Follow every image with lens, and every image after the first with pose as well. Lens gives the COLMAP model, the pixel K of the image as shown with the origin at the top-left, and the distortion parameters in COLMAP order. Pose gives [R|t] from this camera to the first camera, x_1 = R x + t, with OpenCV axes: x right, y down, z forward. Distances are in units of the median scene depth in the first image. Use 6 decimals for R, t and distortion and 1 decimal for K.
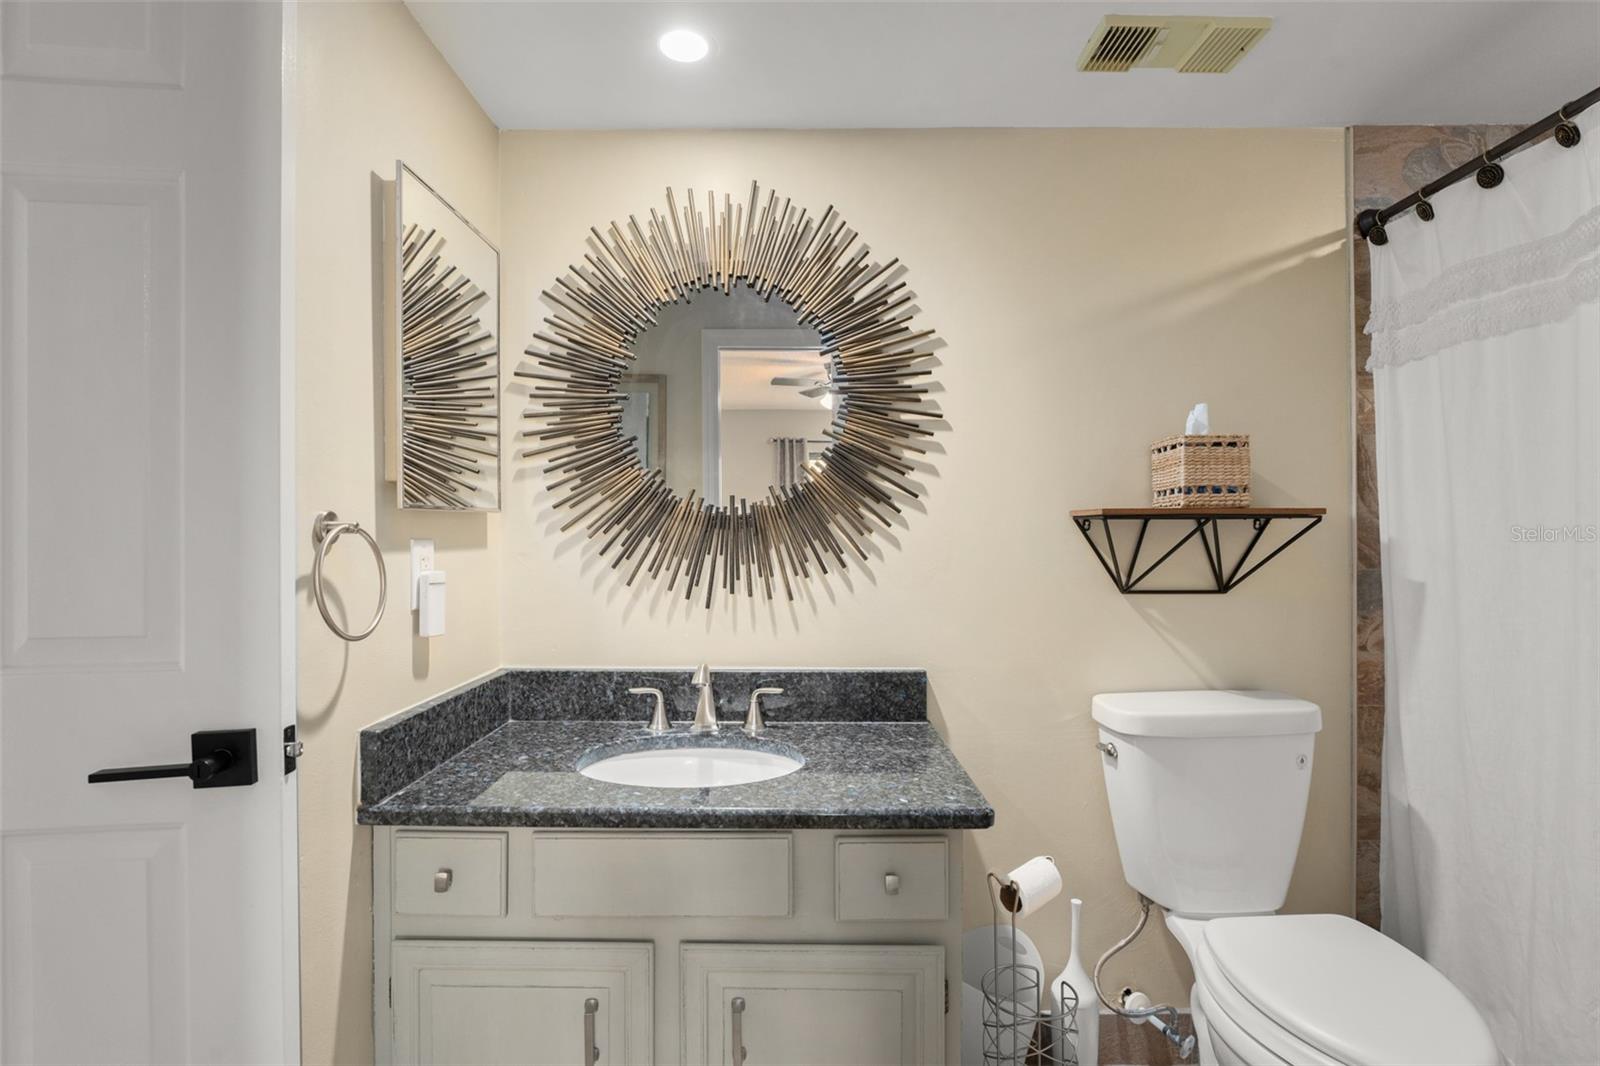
lens RADIAL K [[752.3, 0, 797.4], [0, 752.3, 527.2], [0, 0, 1]] dist [-0.001799, -0.000767]
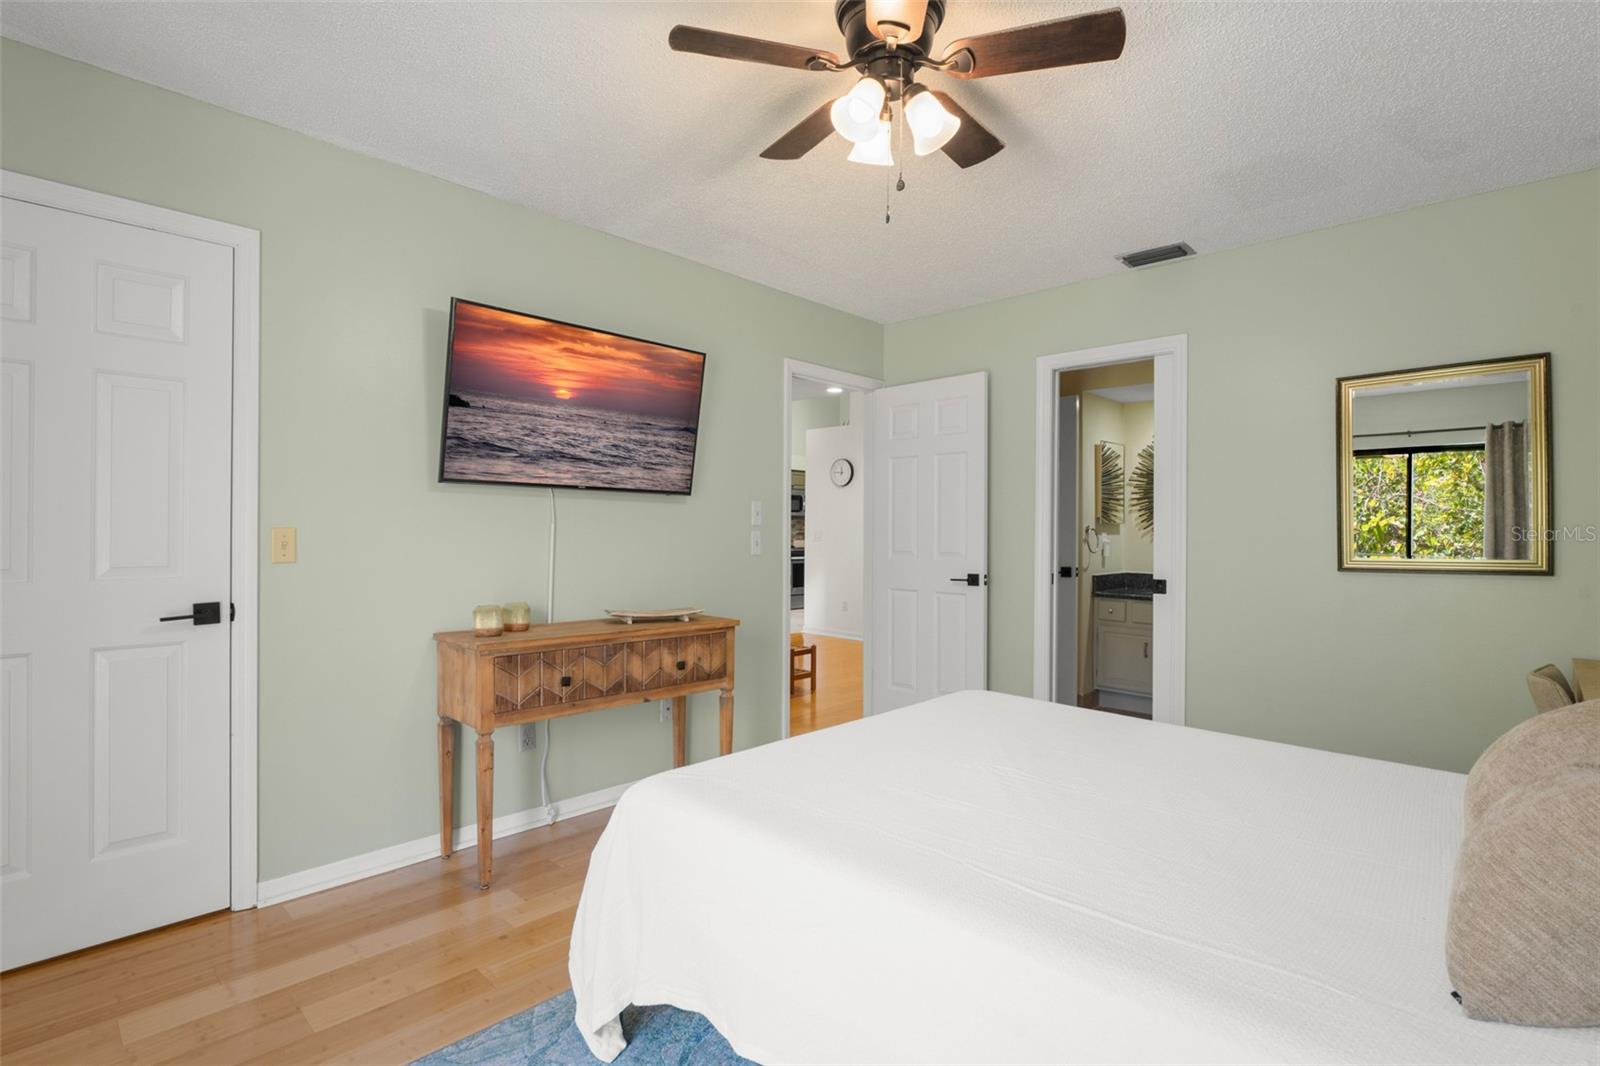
lens RADIAL K [[747.3, 0, 800.1], [0, 747.3, 528.3], [0, 0, 1]] dist [-0.000491, 0.000072]
pose [[0.715748, 0.011689, -0.698261, 0.816507], [-0.004157, 0.999914, 0.012478, -0.032026], [0.698346, -0.006029, 0.715735, -2.178973]]
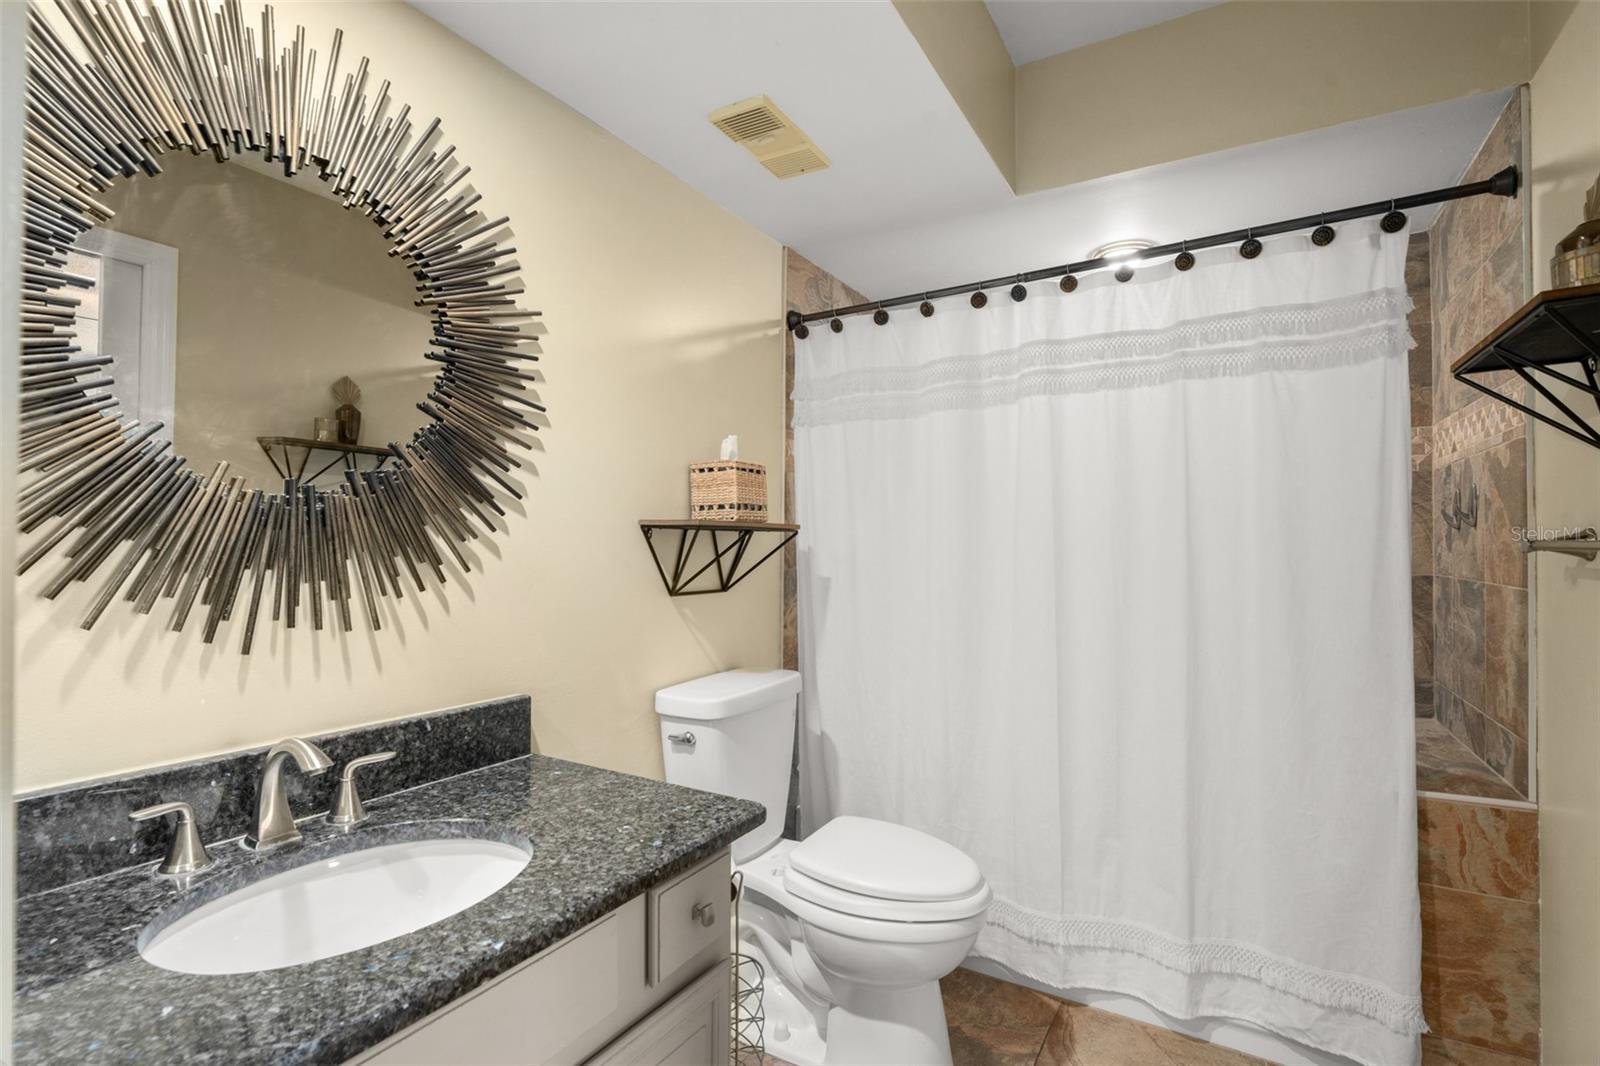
lens RADIAL K [[735.7, 0, 796.8], [0, 735.7, 529.1], [0, 0, 1]] dist [-0.001217, -0.000340]
pose [[0.531193, 0.024029, 0.846910, -0.401078], [-0.019610, 0.999679, -0.016064, 0.003522], [-0.847024, -0.008075, 0.531493, 0.279781]]
